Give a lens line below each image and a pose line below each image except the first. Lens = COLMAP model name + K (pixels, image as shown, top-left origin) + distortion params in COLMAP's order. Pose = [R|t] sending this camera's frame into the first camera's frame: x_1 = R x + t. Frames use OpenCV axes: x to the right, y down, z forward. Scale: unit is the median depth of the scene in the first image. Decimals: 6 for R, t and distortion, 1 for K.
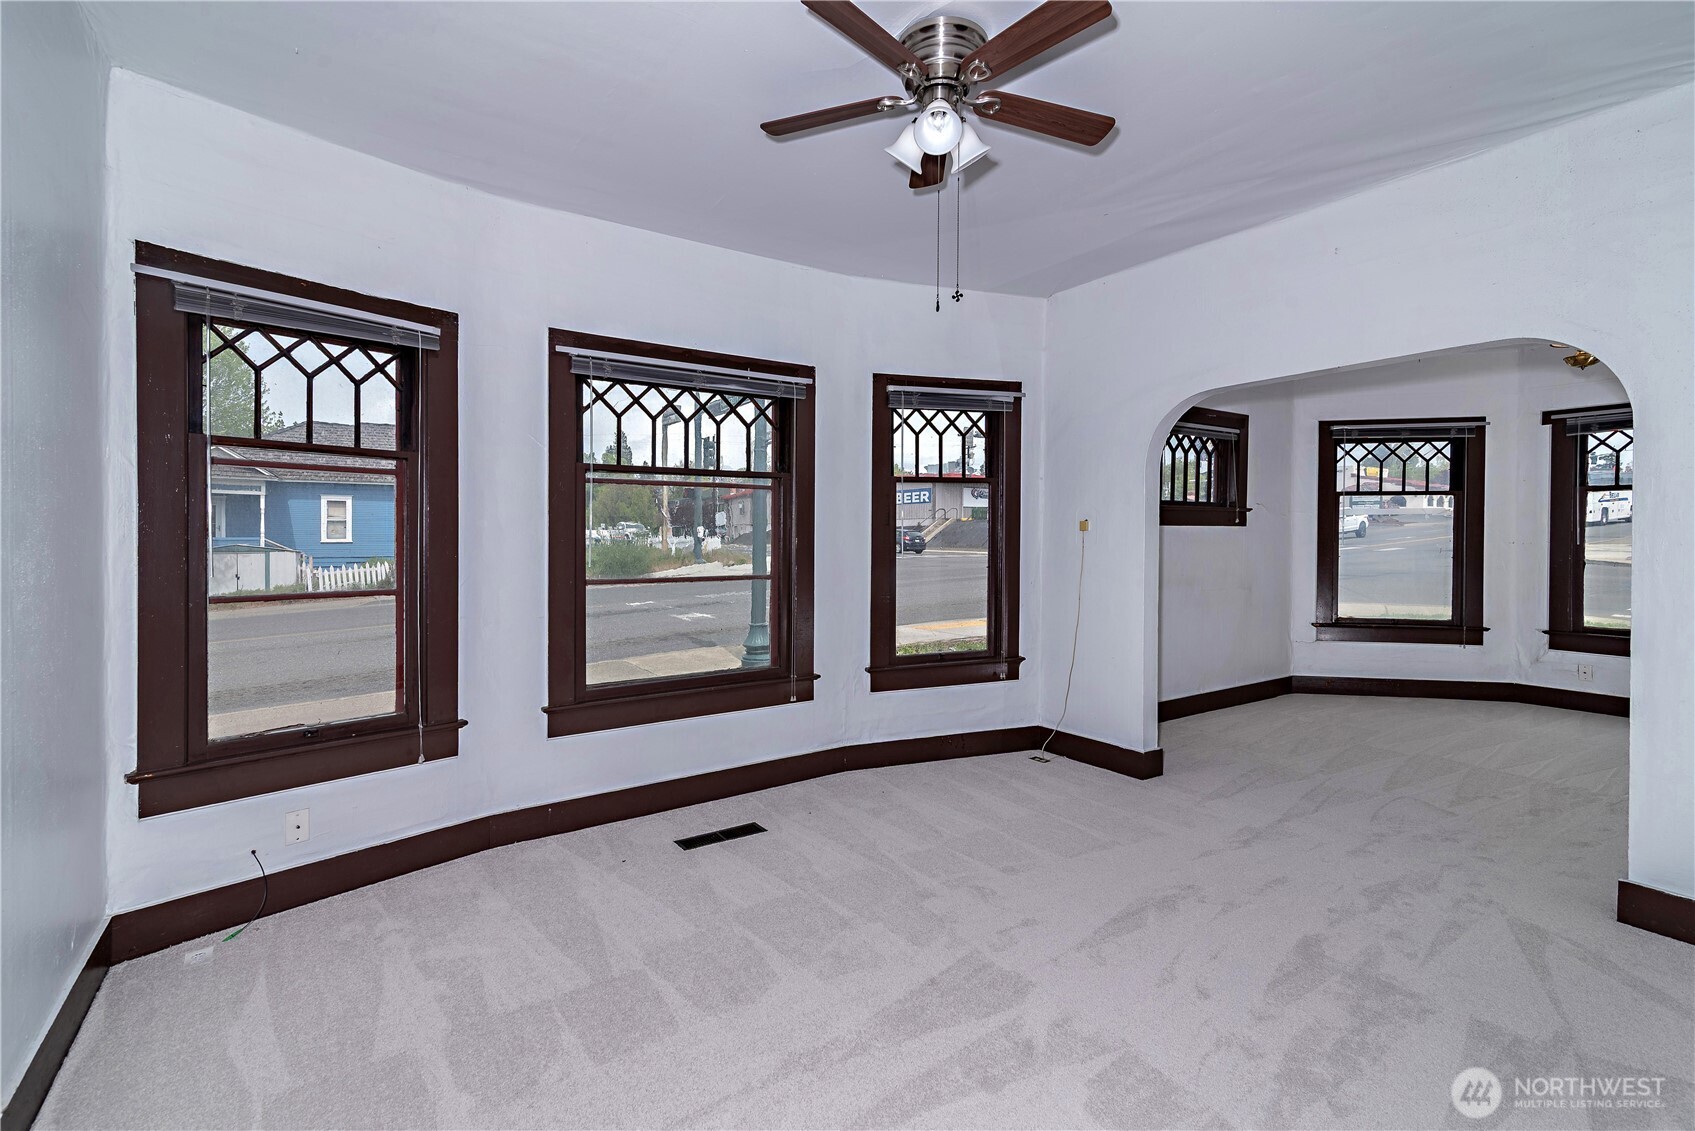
lens RADIAL K [[774.3, 0, 854.3], [0, 774.3, 562.5], [0, 0, 1]] dist [0.012661, -0.000463]
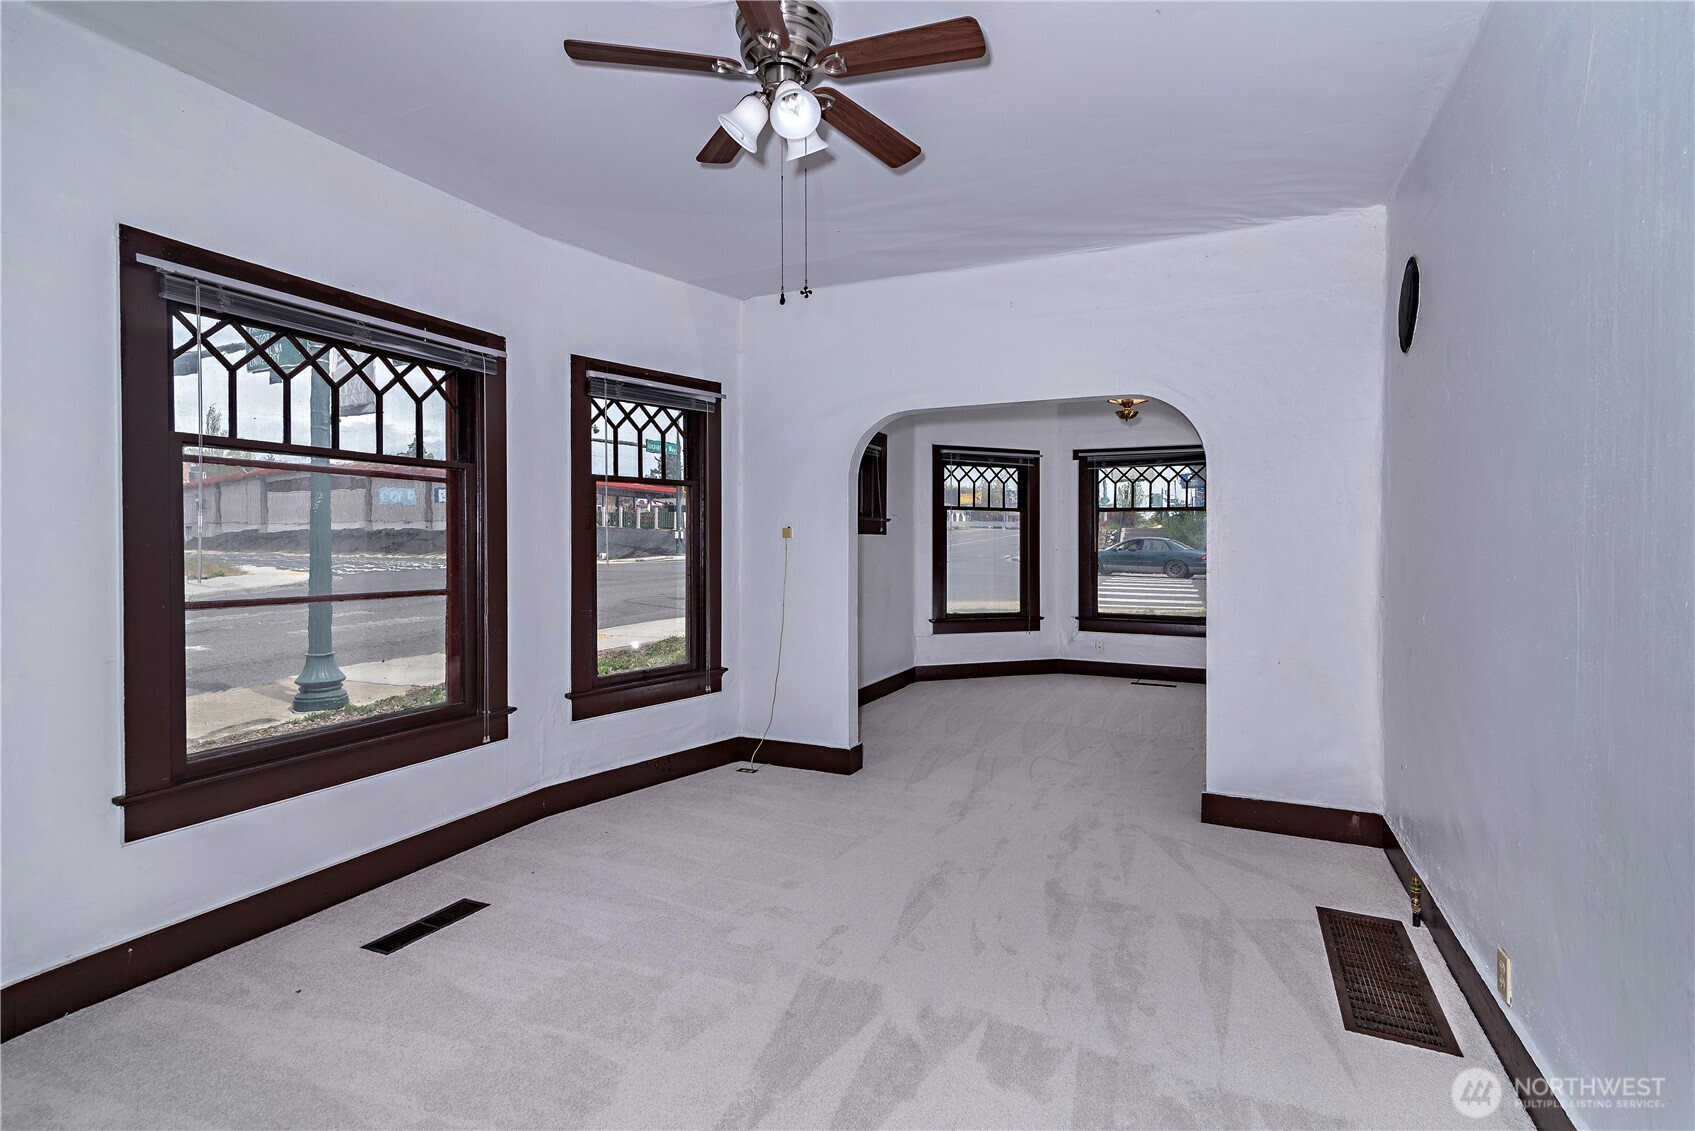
lens RADIAL K [[797.5, 0, 873.7], [0, 797.5, 570.2], [0, 0, 1]] dist [0.013105, -0.000711]
pose [[0.852063, -0.012312, 0.523294, -0.197921], [0.011980, 0.999920, 0.004020, -0.001833], [-0.523302, 0.002844, 0.852142, 0.072941]]
